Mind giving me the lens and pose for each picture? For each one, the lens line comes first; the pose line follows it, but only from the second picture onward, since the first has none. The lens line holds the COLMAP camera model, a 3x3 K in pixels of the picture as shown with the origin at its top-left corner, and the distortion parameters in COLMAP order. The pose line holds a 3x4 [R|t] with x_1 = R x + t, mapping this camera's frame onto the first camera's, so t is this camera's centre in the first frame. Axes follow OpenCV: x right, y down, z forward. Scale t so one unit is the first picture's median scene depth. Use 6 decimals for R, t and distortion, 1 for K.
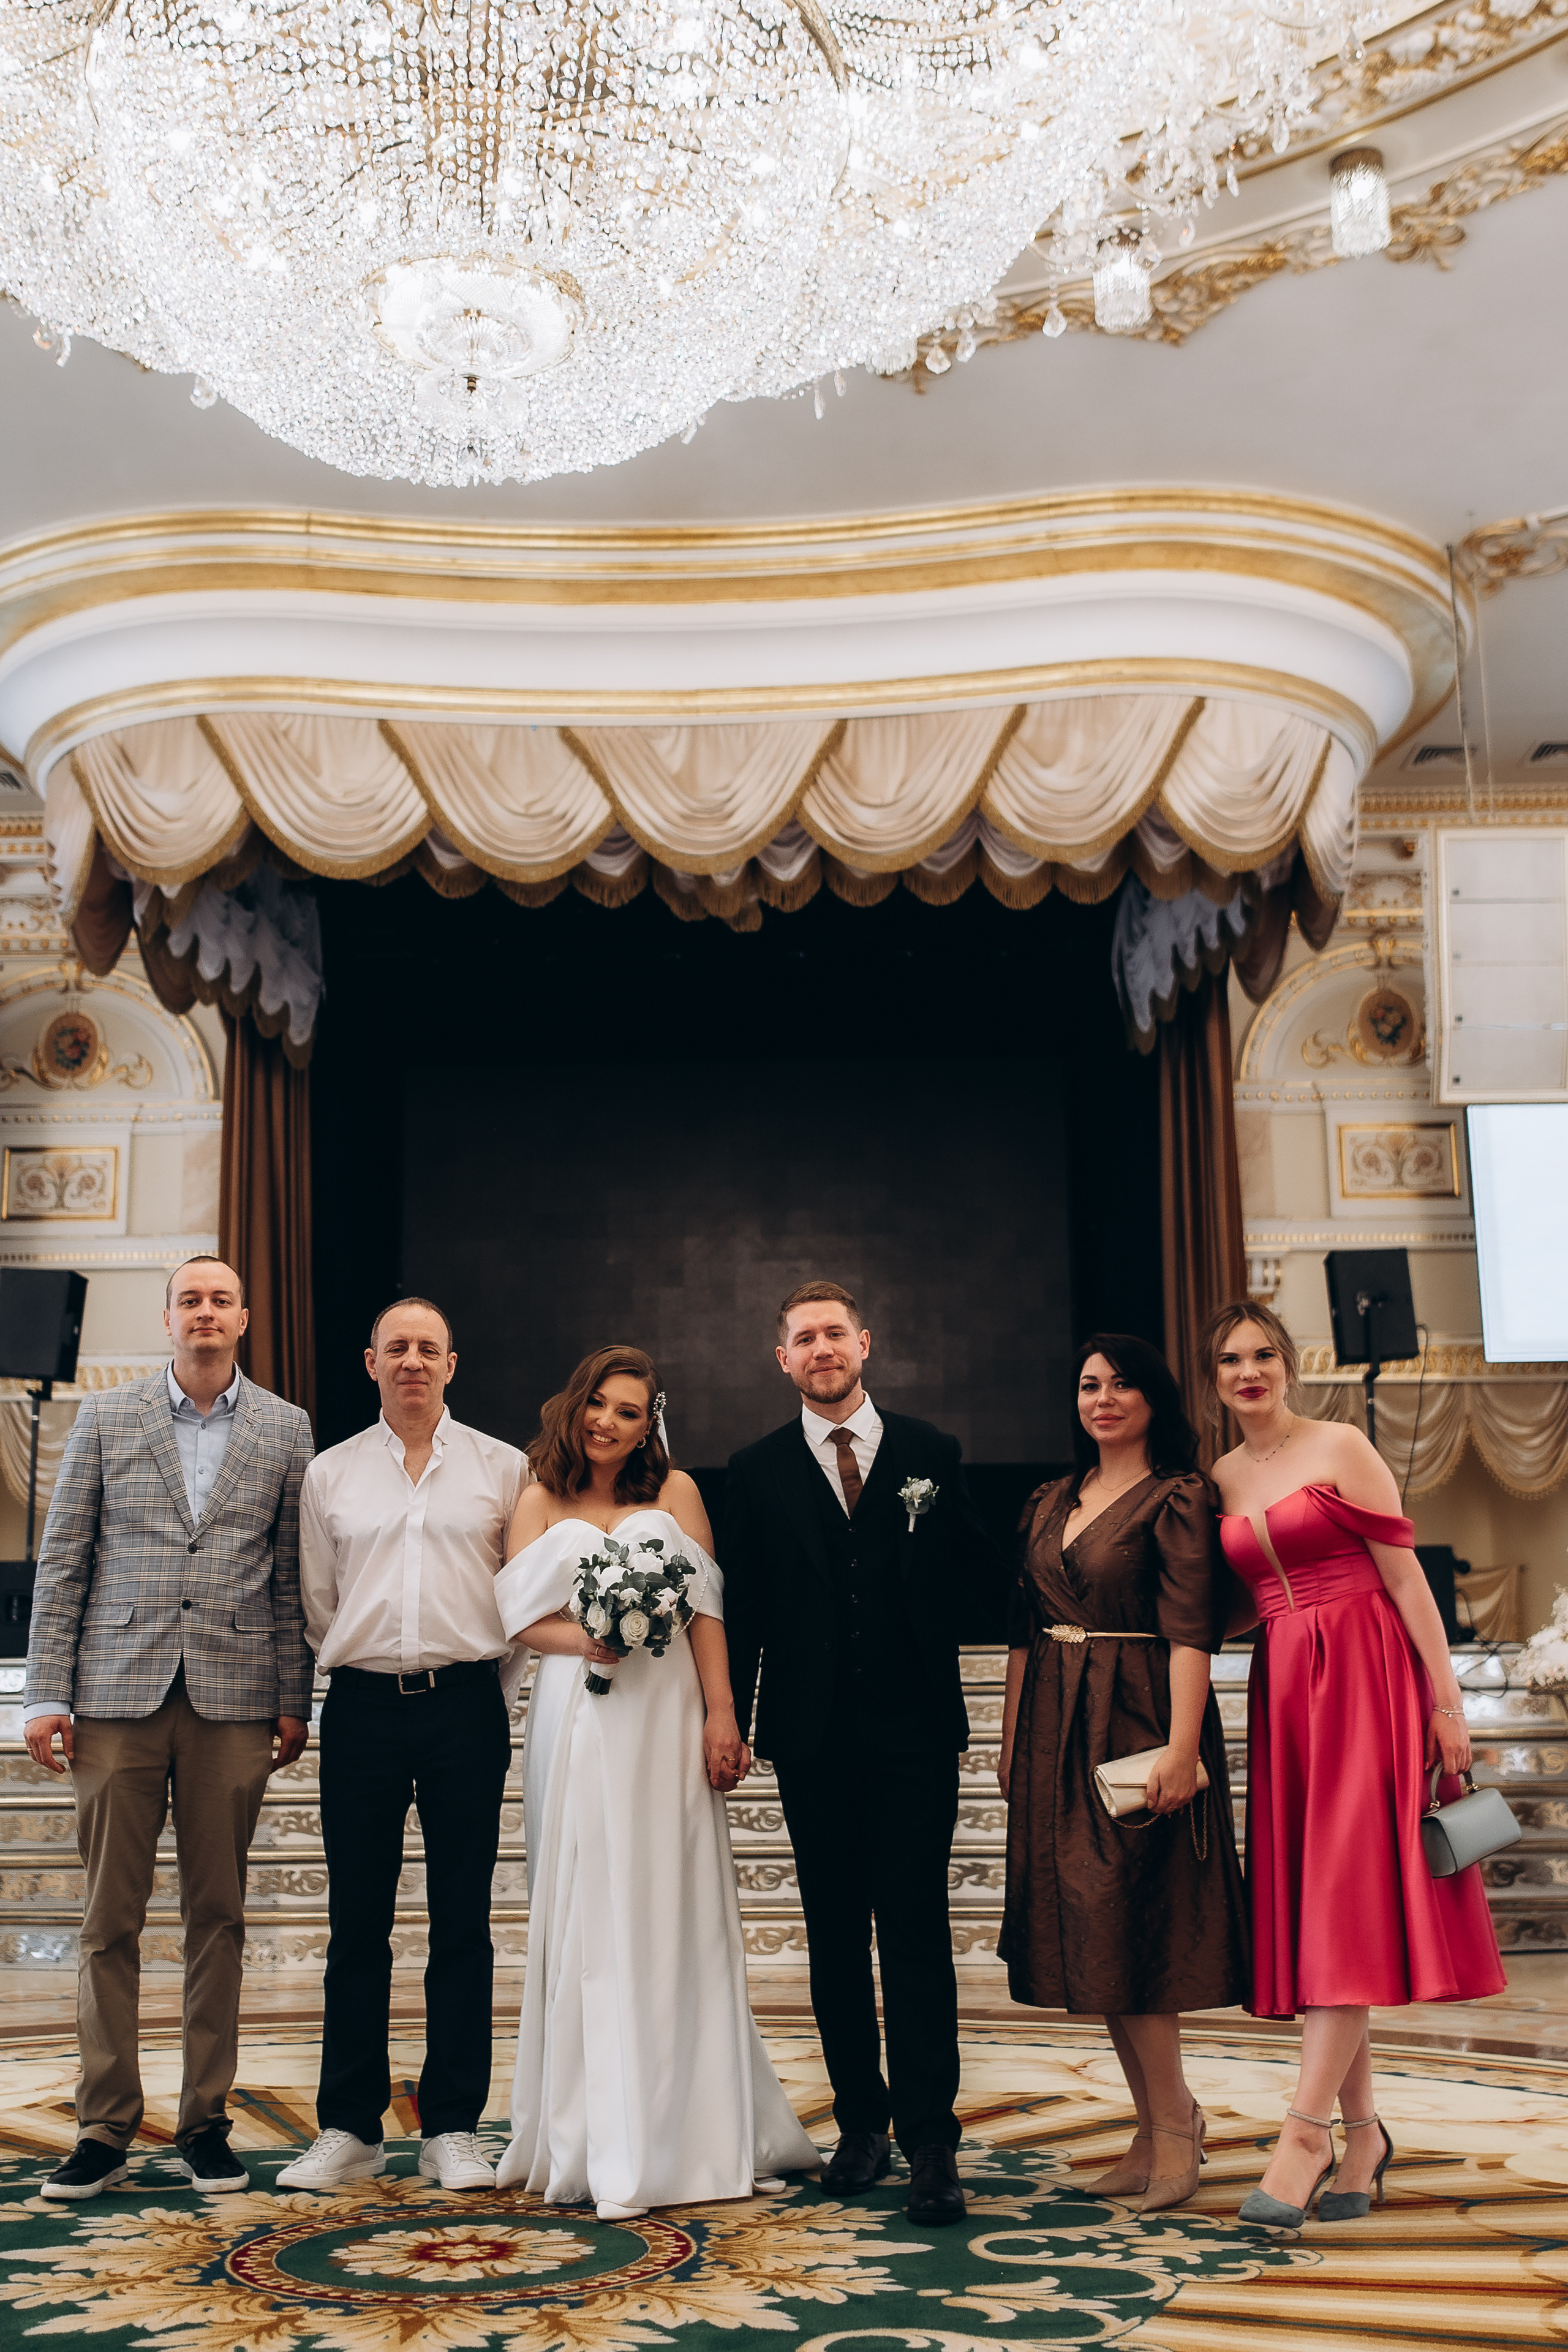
lens RADIAL K [[2490.3, 0, 759.8], [0, 2490.3, 1168.4], [0, 0, 1]] dist [0.003620, 0.008298]
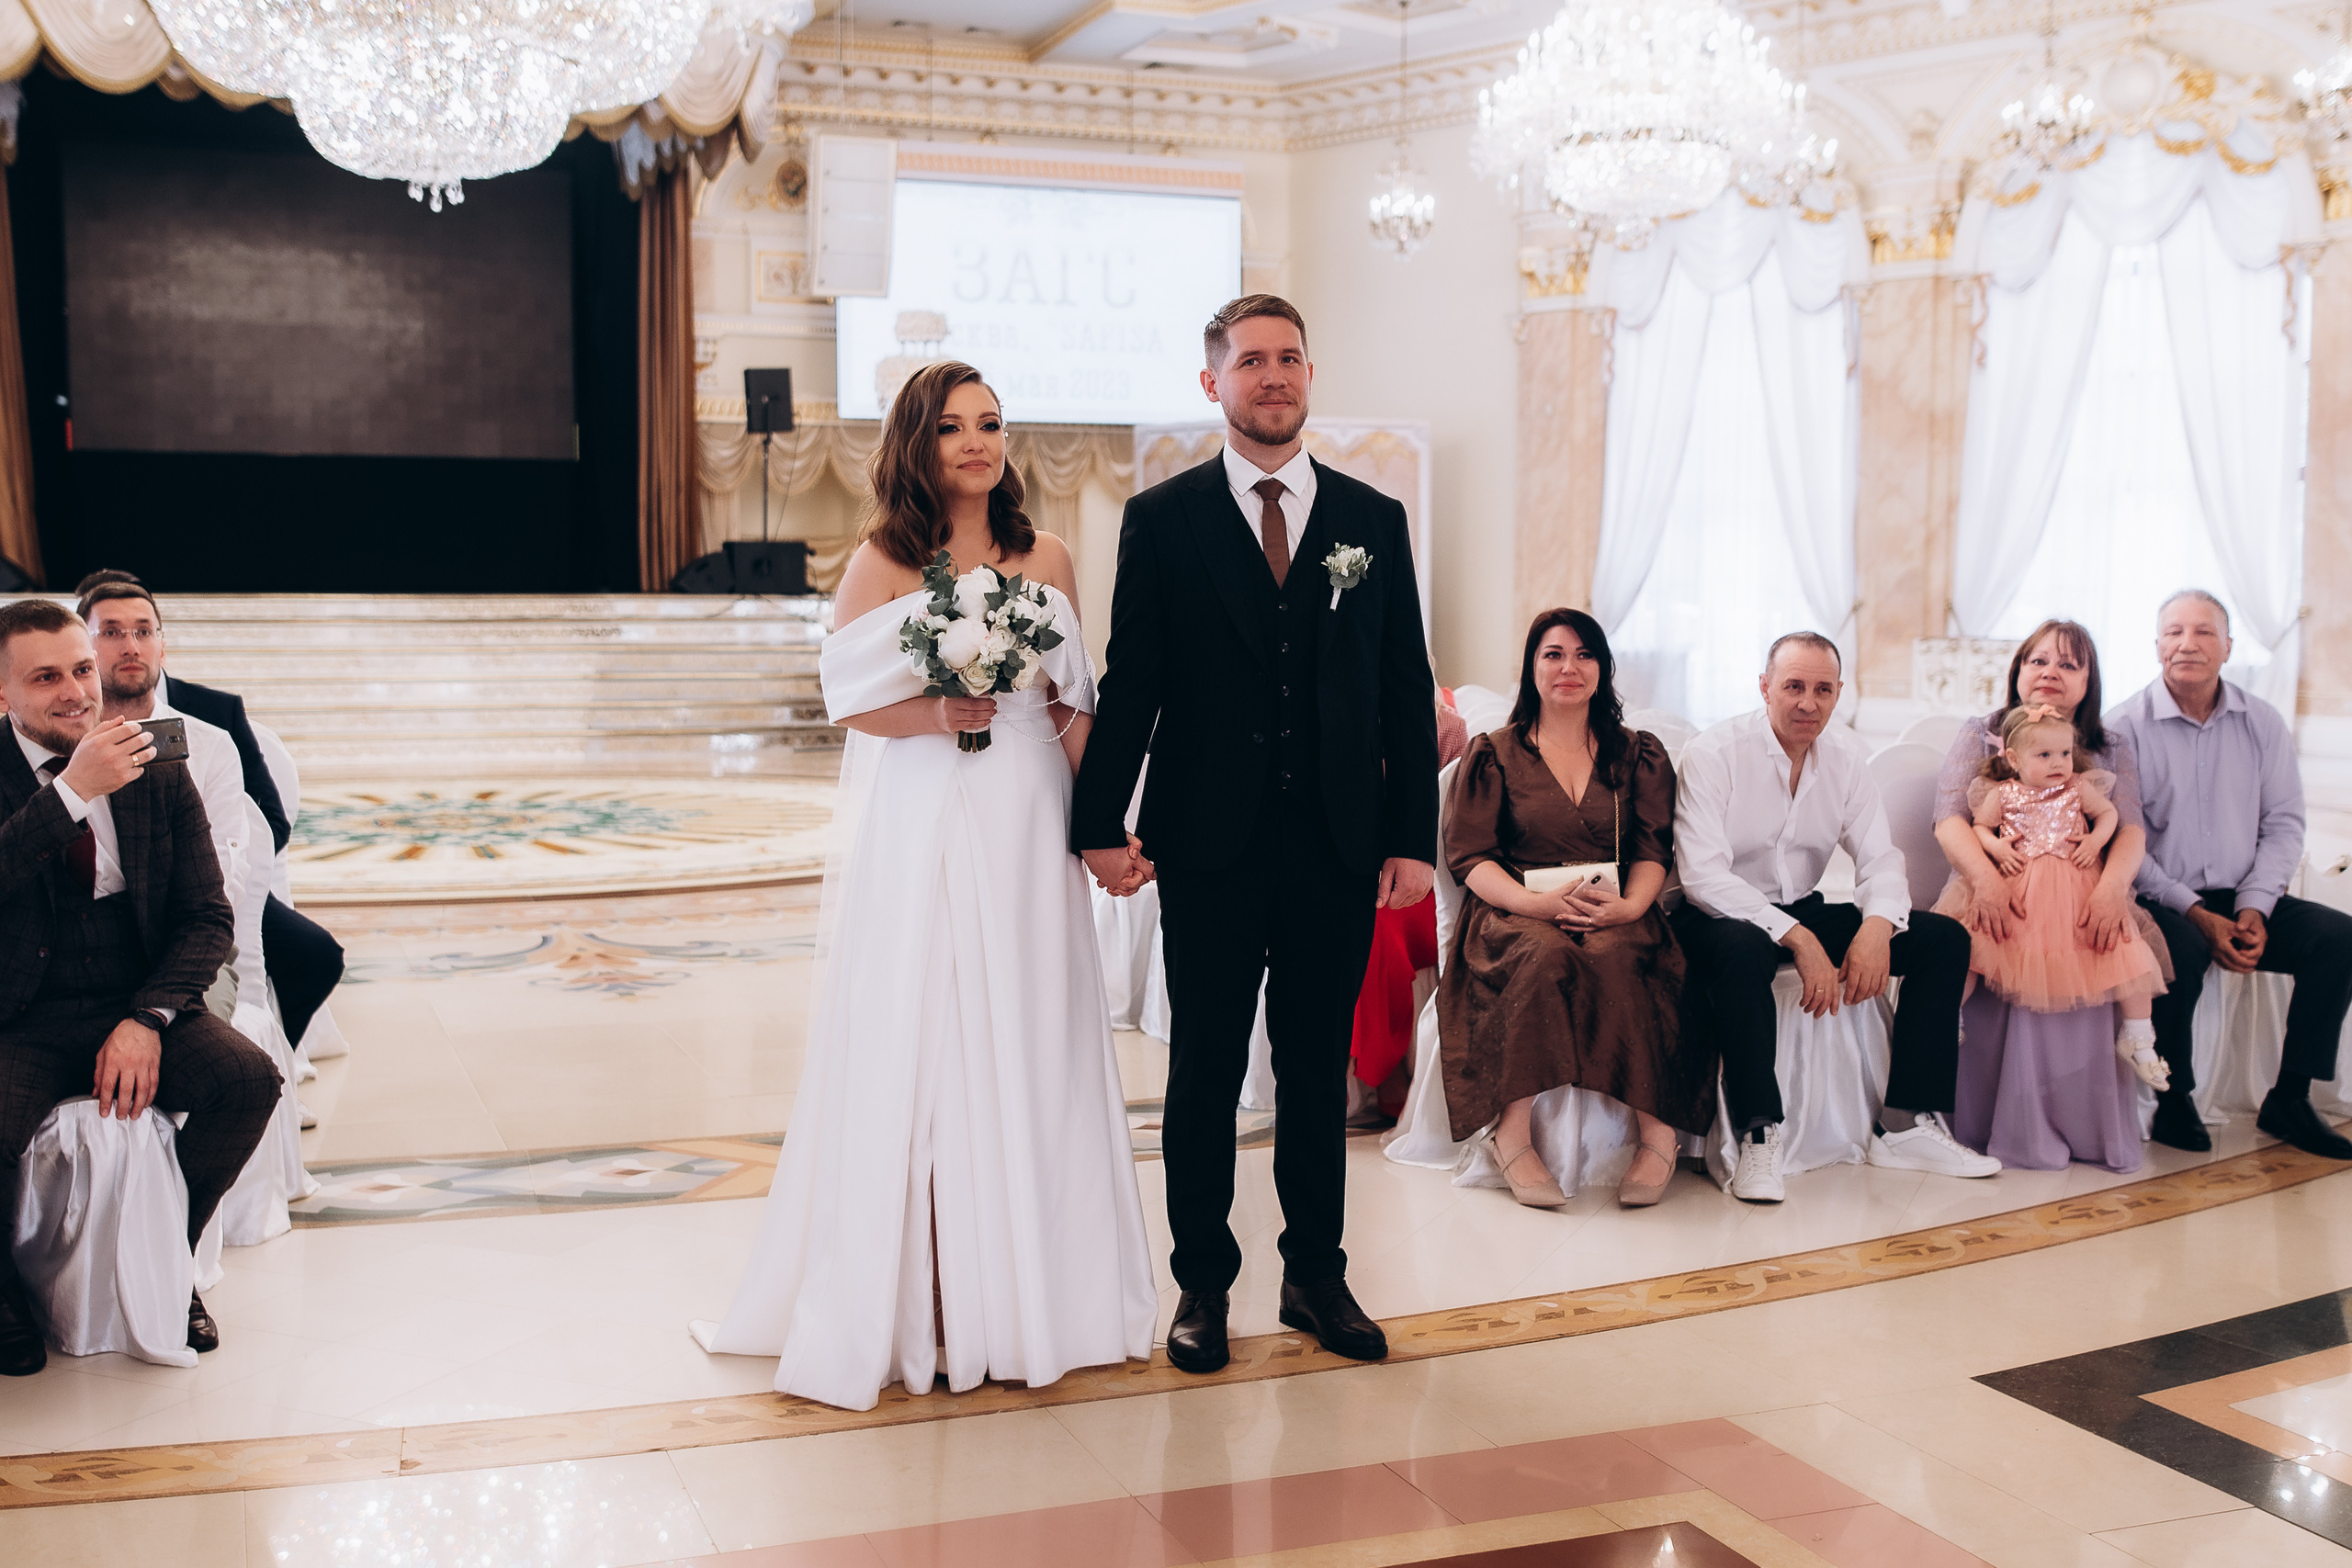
lens RADIAL K [[2490.4, 0, 1180.0], [0, 2490.4, 773.1], [0, 0, 1]] dist [0.002533, 0.010395]
pose [[0.922907, -0.017359, 0.384630, -0.158941], [-0.092399, 0.959804, 0.265025, -0.180931], [-0.373770, -0.280133, 0.884206, -0.701388]]
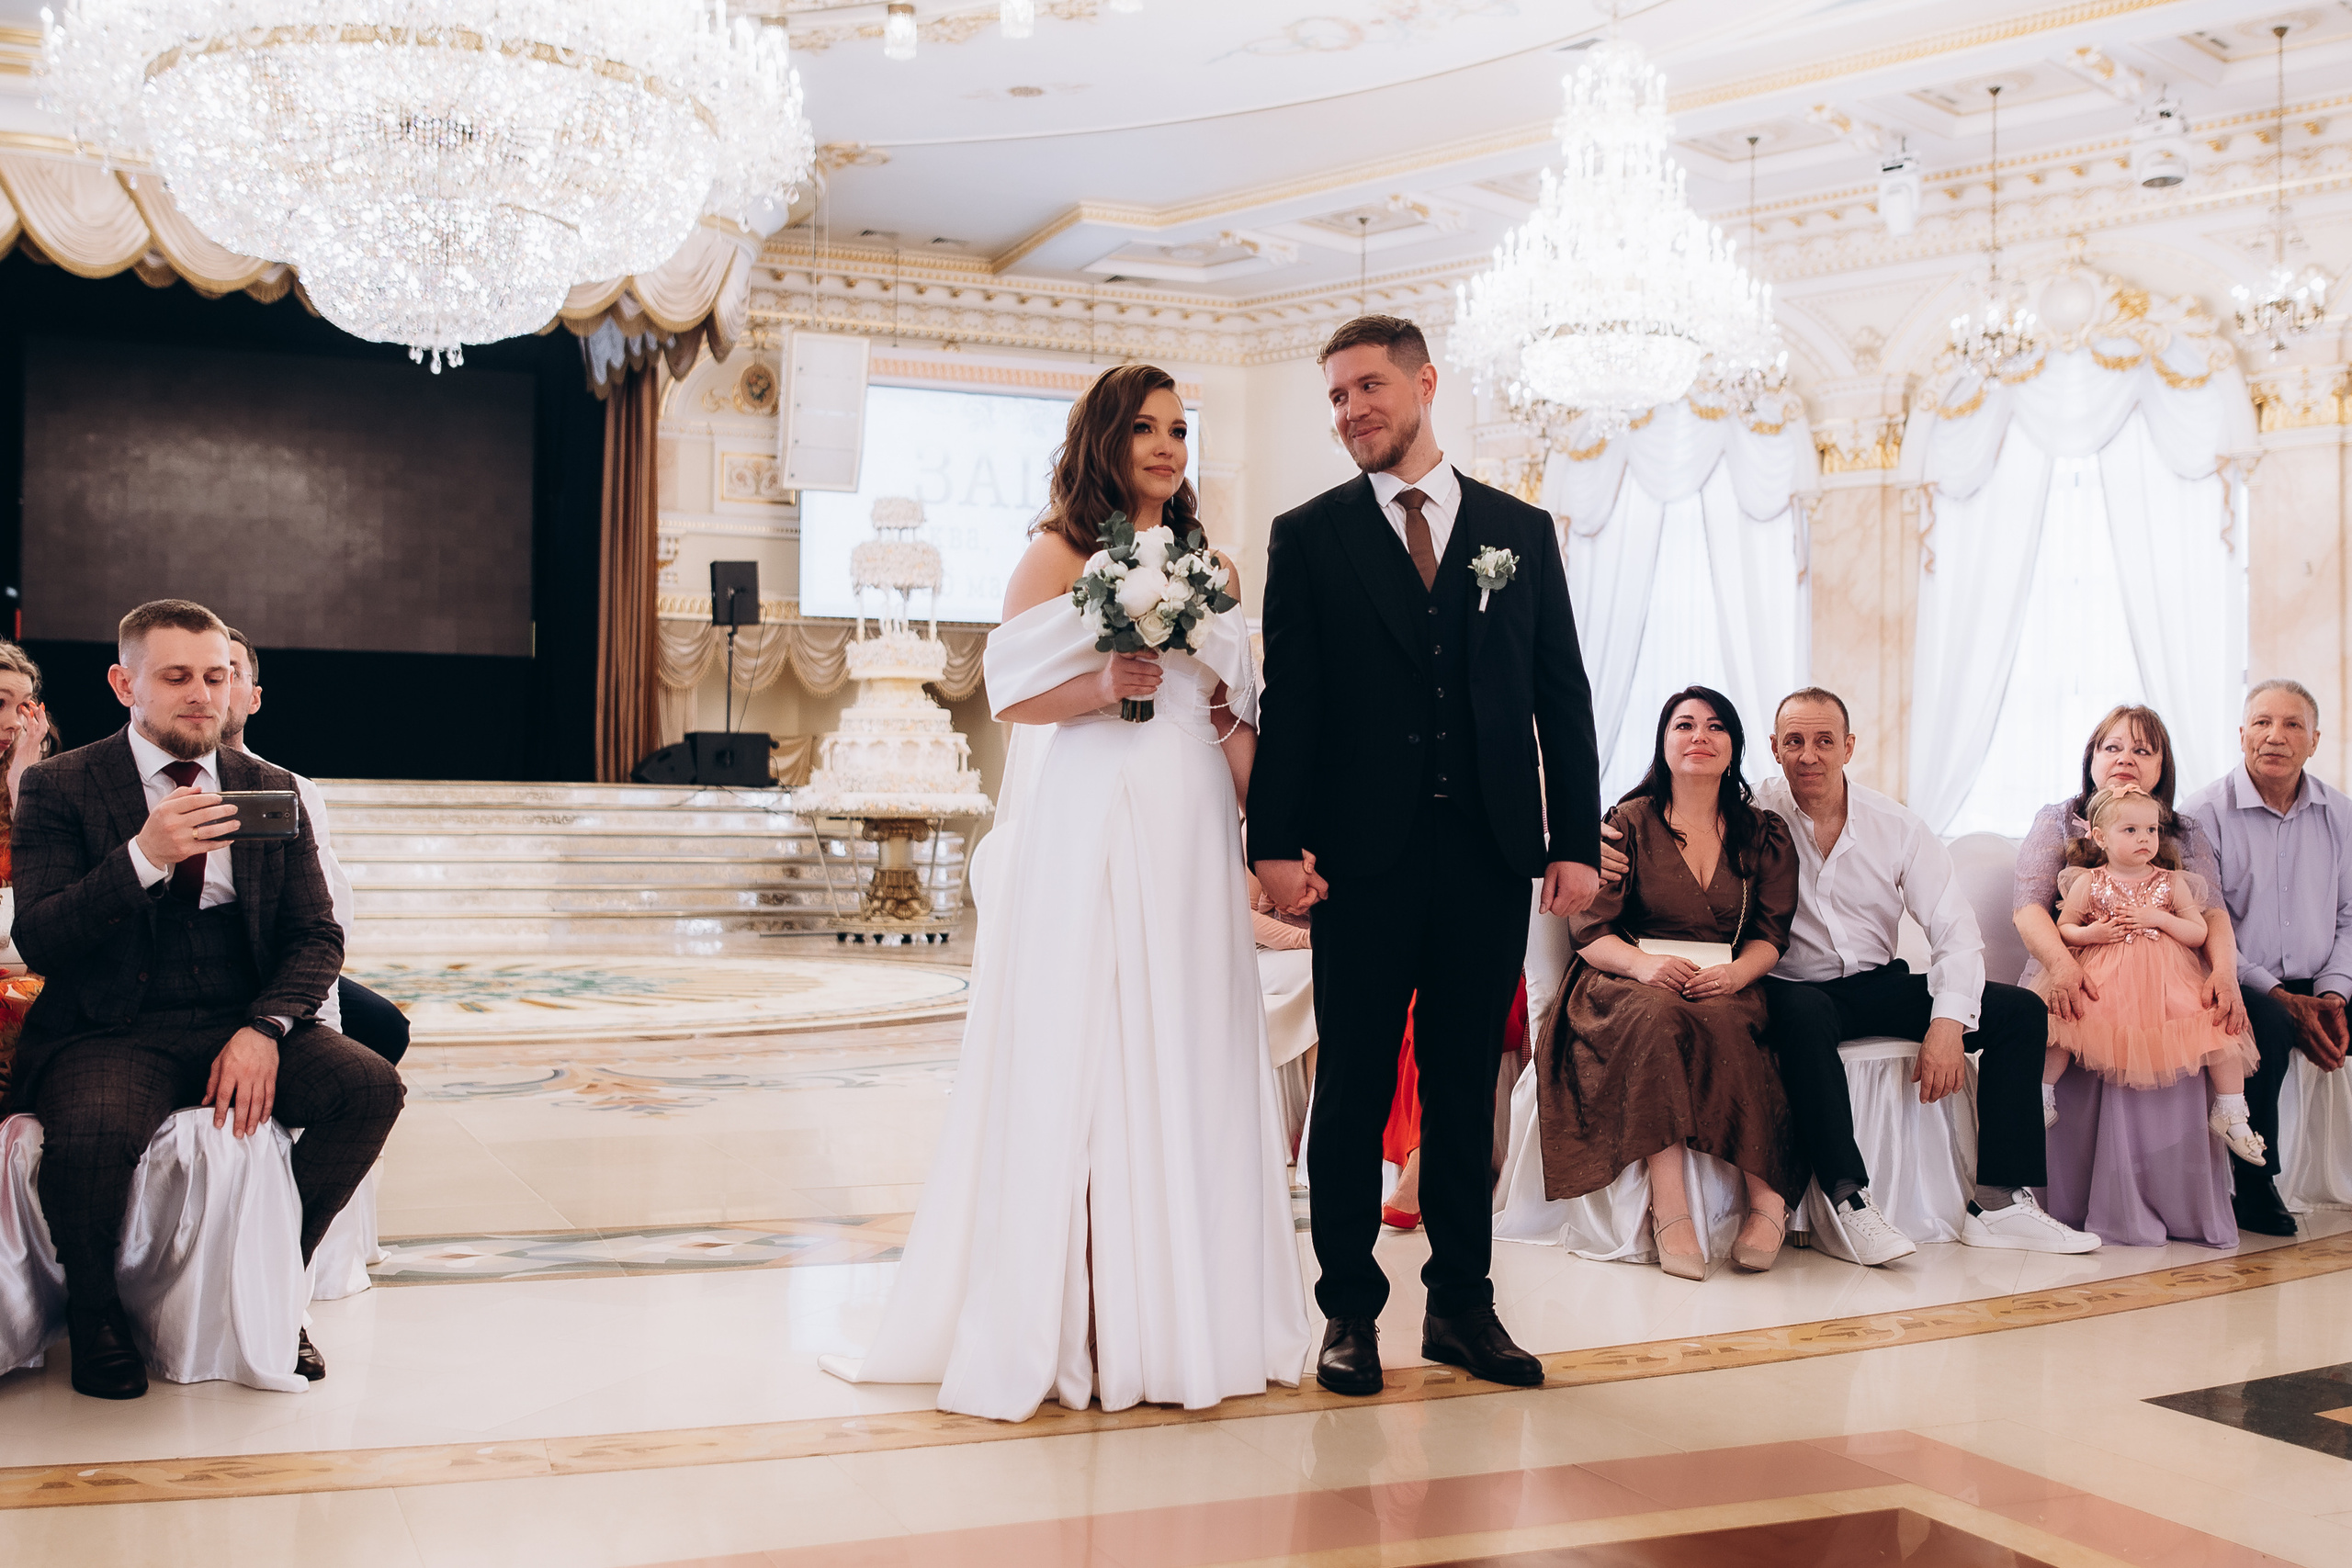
lens RADIAL K [[2490.0, 0, 1199.5], [0, 2490.0, 768.6], [0, 0, 1]] dist [0.003620, 0.008298]
pose [[0.906931, 0.027197, 0.420400, -0.184846], [-0.106866, 0.980125, 0.167137, -0.149014], [-0.407499, -0.196508, 0.891812, -0.694259]]
